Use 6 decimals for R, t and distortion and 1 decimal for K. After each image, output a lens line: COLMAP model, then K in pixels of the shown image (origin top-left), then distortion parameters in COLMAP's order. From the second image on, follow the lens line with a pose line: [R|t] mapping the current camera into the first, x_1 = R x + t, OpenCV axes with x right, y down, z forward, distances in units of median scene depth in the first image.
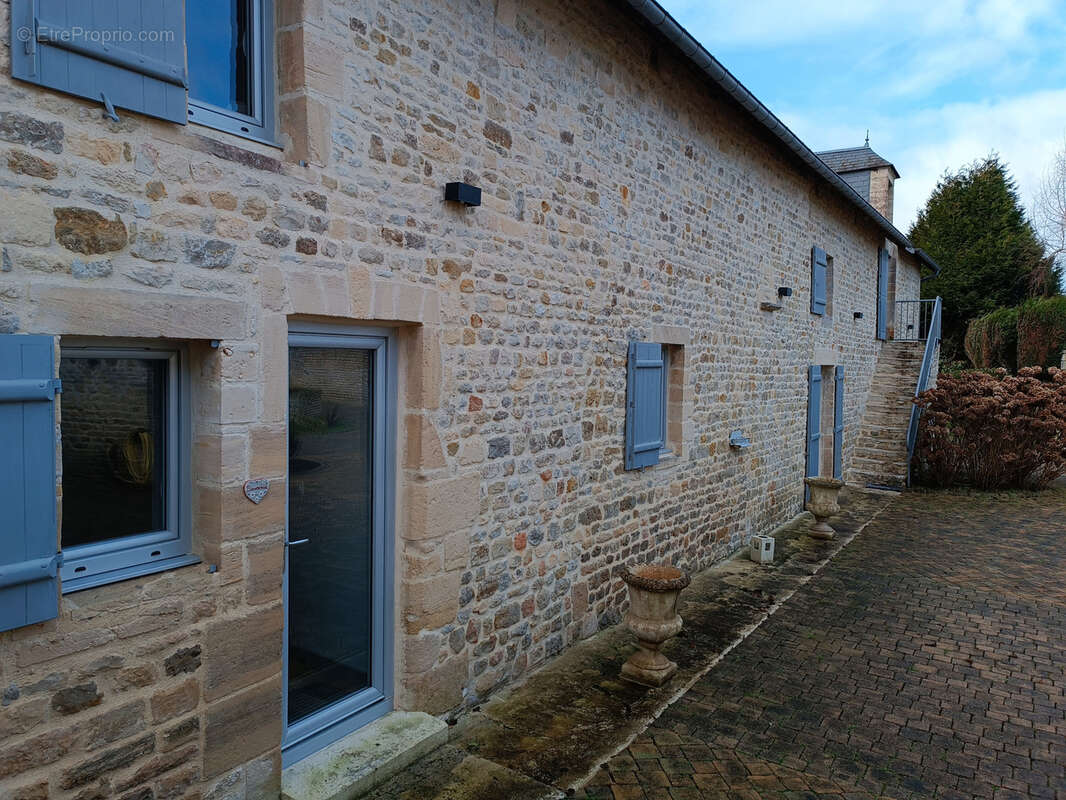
lens RADIAL K [[776.5, 0, 531.0], [0, 776.5, 393.2], [0, 0, 1]] dist [0.044998, -0.034274]
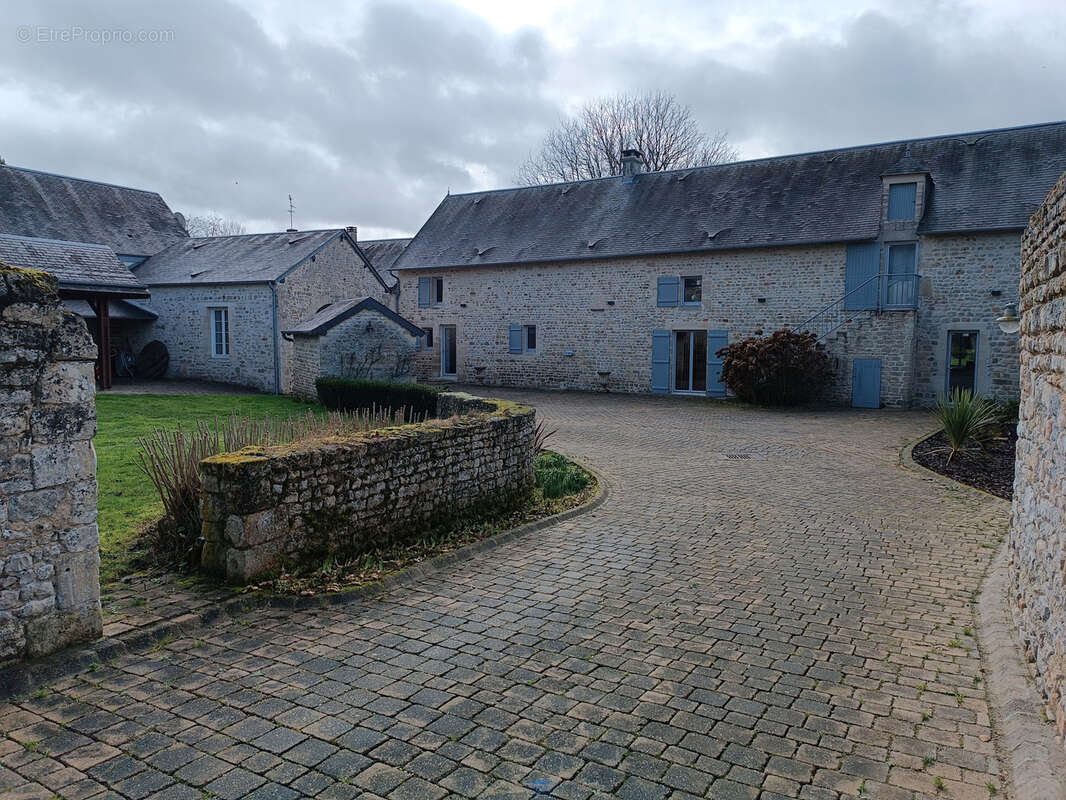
lens RADIAL K [[776.5, 0, 528.7], [0, 776.5, 397.1], [0, 0, 1]] dist [0.044998, -0.034274]
pose [[-0.011655, 0.068426, -0.997588, 4.945575], [-0.046530, 0.996538, 0.068898, 0.038954], [0.998849, 0.047221, -0.008431, 1.217568]]
